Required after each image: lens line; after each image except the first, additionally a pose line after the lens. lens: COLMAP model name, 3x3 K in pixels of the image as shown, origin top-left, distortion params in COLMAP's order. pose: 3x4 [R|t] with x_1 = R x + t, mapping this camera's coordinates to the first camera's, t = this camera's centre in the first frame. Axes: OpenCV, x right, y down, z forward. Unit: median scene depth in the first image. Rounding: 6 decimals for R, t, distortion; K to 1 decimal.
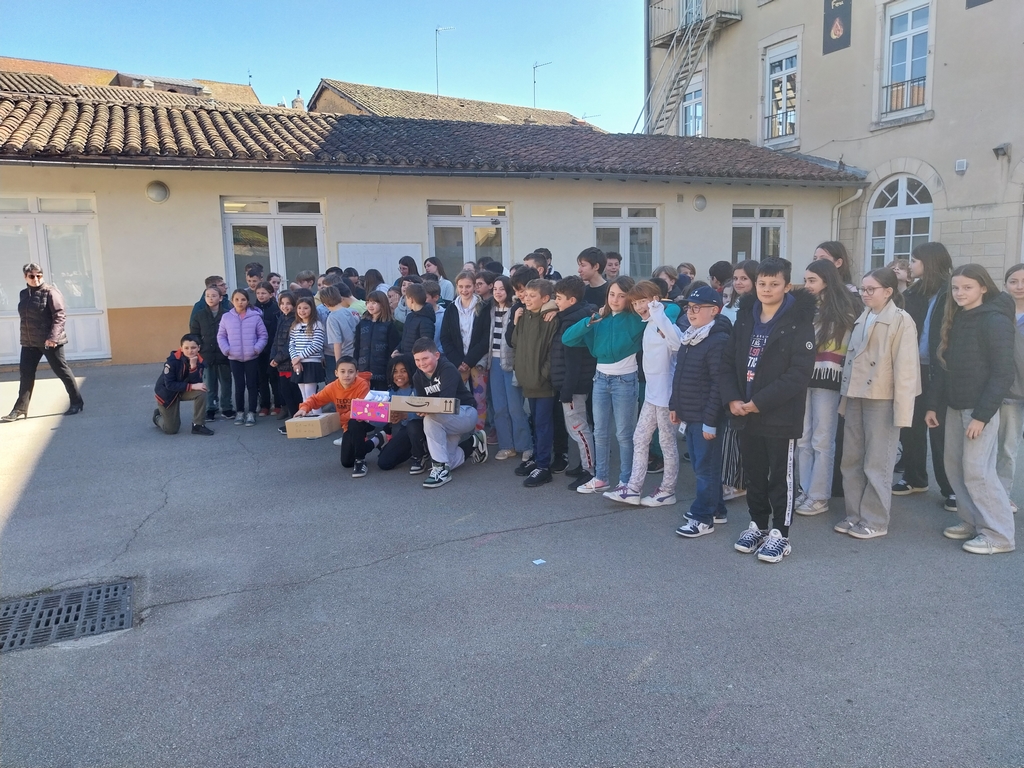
lens RADIAL K [[784.9, 0, 512.0], [0, 784.9, 384.0], [0, 0, 1]] dist [-0.008605, 0.004393]
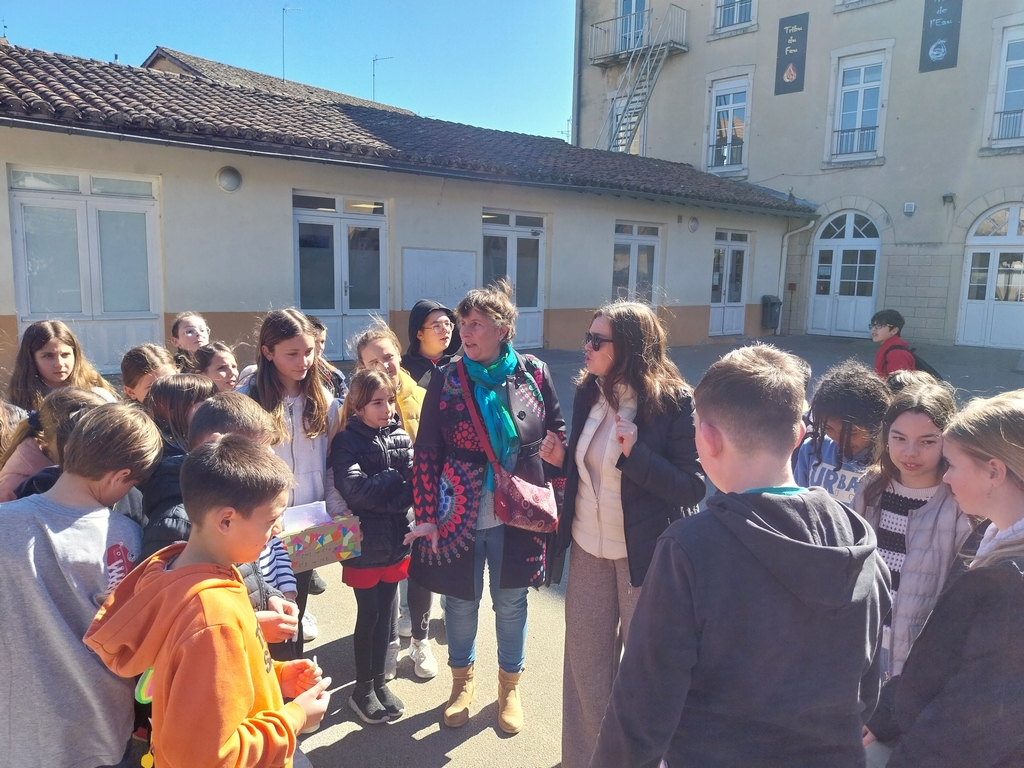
lens RADIAL K [[791.5, 0, 512.0], [0, 791.5, 384.0], [0, 0, 1]] dist [0.000059, -0.006561]
pose [[0.956463, 0.004796, 0.291814, -0.293045], [-0.004735, 0.999988, -0.000917, -0.014135], [-0.291815, -0.000505, 0.956475, 0.051087]]
